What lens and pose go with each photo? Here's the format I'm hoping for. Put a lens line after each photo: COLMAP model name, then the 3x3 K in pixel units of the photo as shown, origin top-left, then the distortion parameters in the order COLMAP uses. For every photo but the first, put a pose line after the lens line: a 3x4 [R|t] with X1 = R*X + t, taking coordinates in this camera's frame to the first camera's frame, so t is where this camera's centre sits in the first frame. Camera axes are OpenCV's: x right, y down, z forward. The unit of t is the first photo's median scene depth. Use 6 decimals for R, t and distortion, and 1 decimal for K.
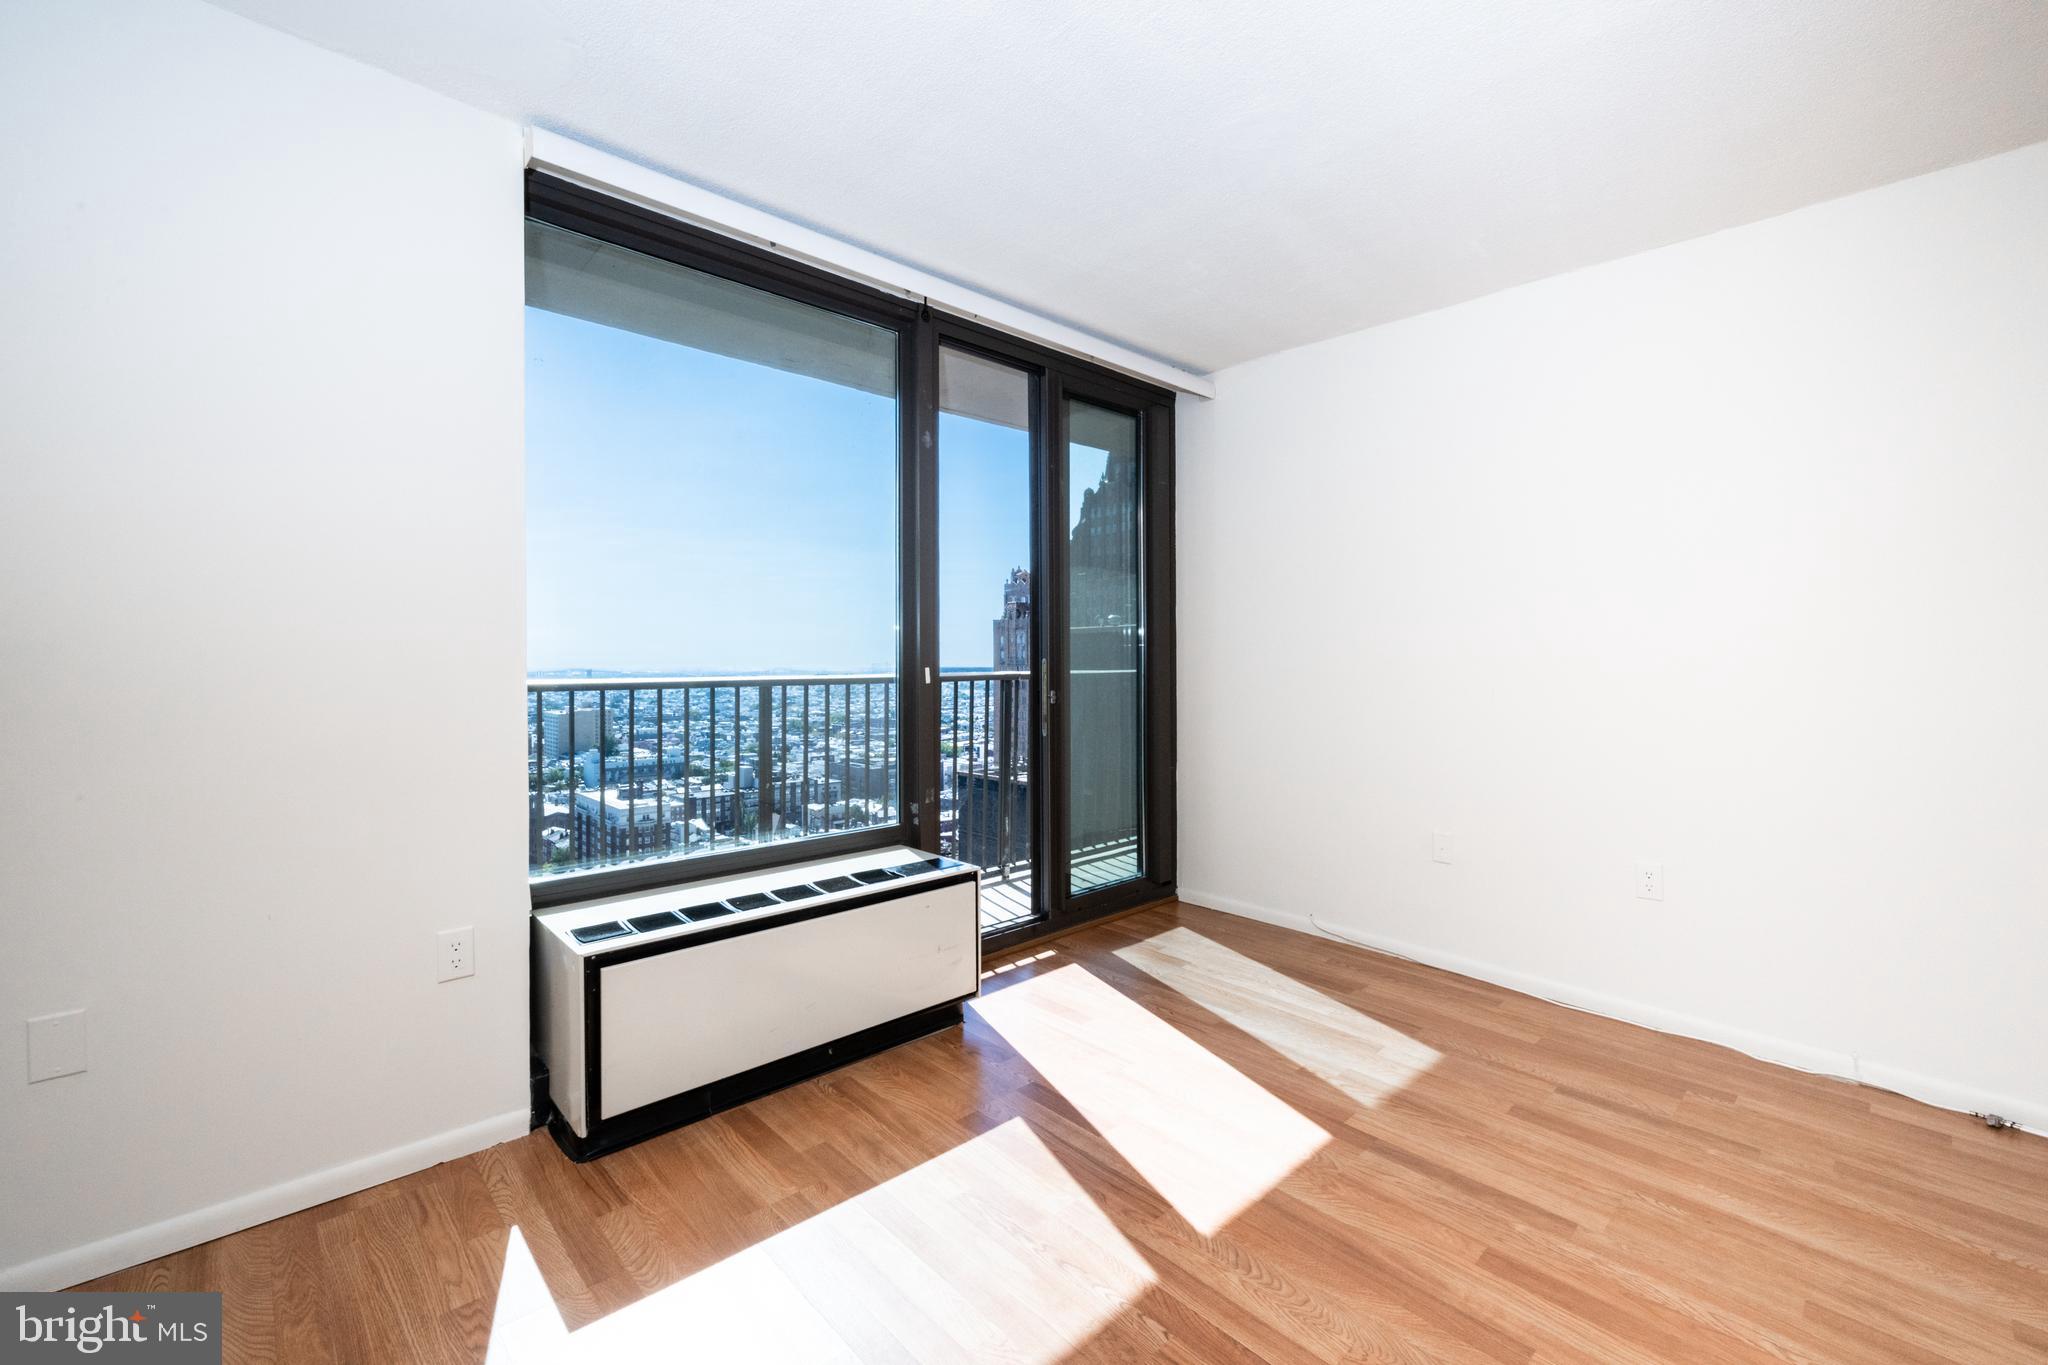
lens RADIAL K [[838.6, 0, 1031.7], [0, 838.6, 683.5], [0, 0, 1]] dist [-0.001062, 0.000304]
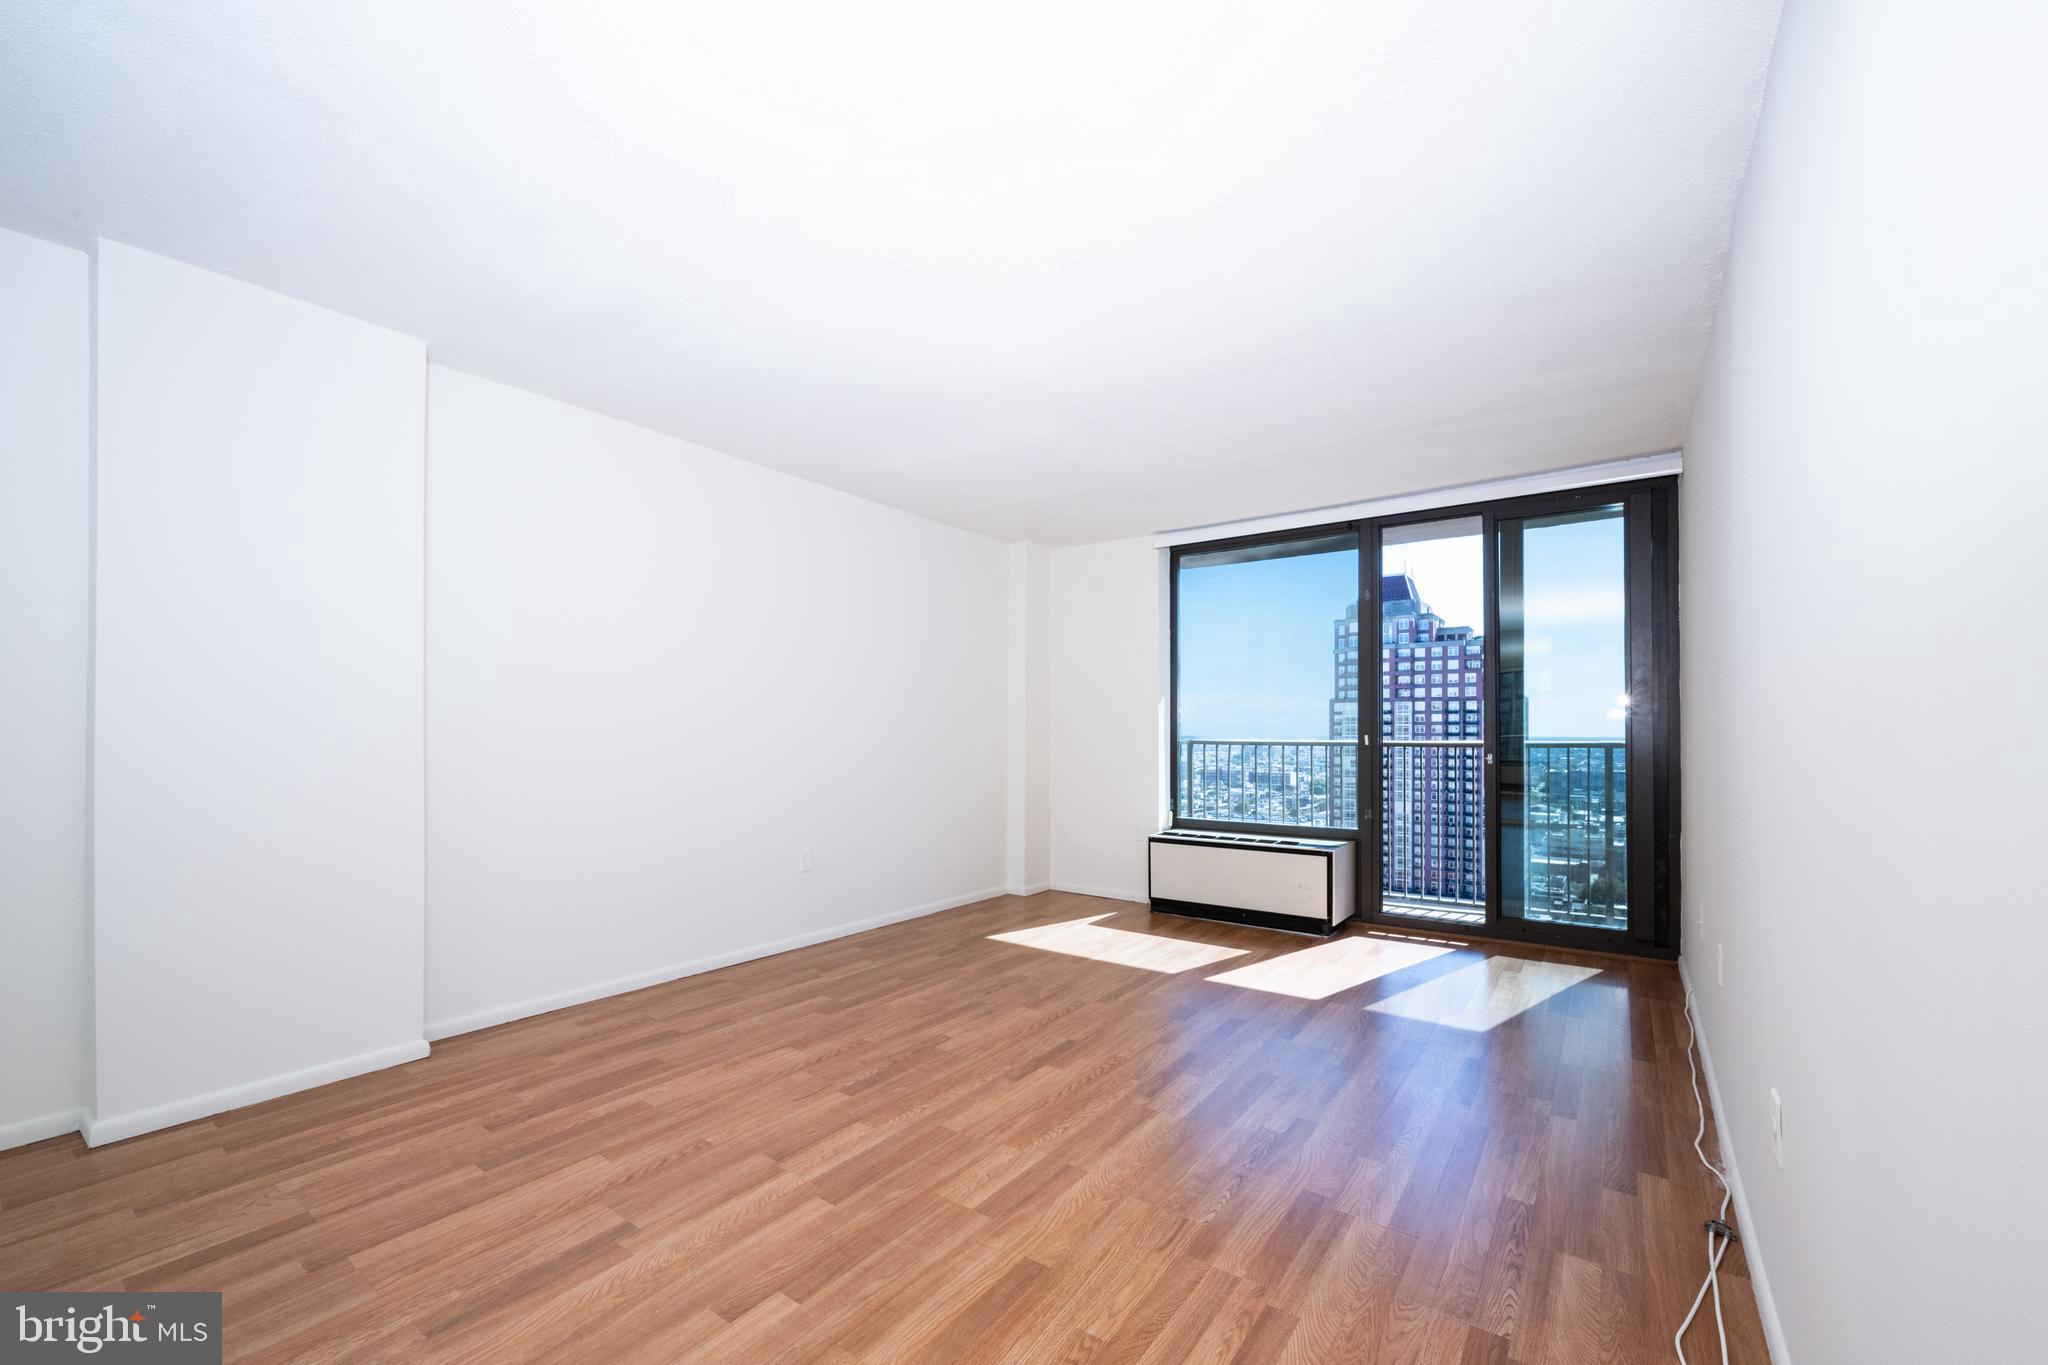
lens RADIAL K [[838.6, 0, 1031.7], [0, 838.6, 683.5], [0, 0, 1]] dist [-0.001062, 0.000304]
pose [[0.202496, -0.051308, -0.977938, 1.879881], [-0.014792, 0.998352, -0.055442, -0.029652], [0.979171, 0.025692, 0.201403, 0.022861]]
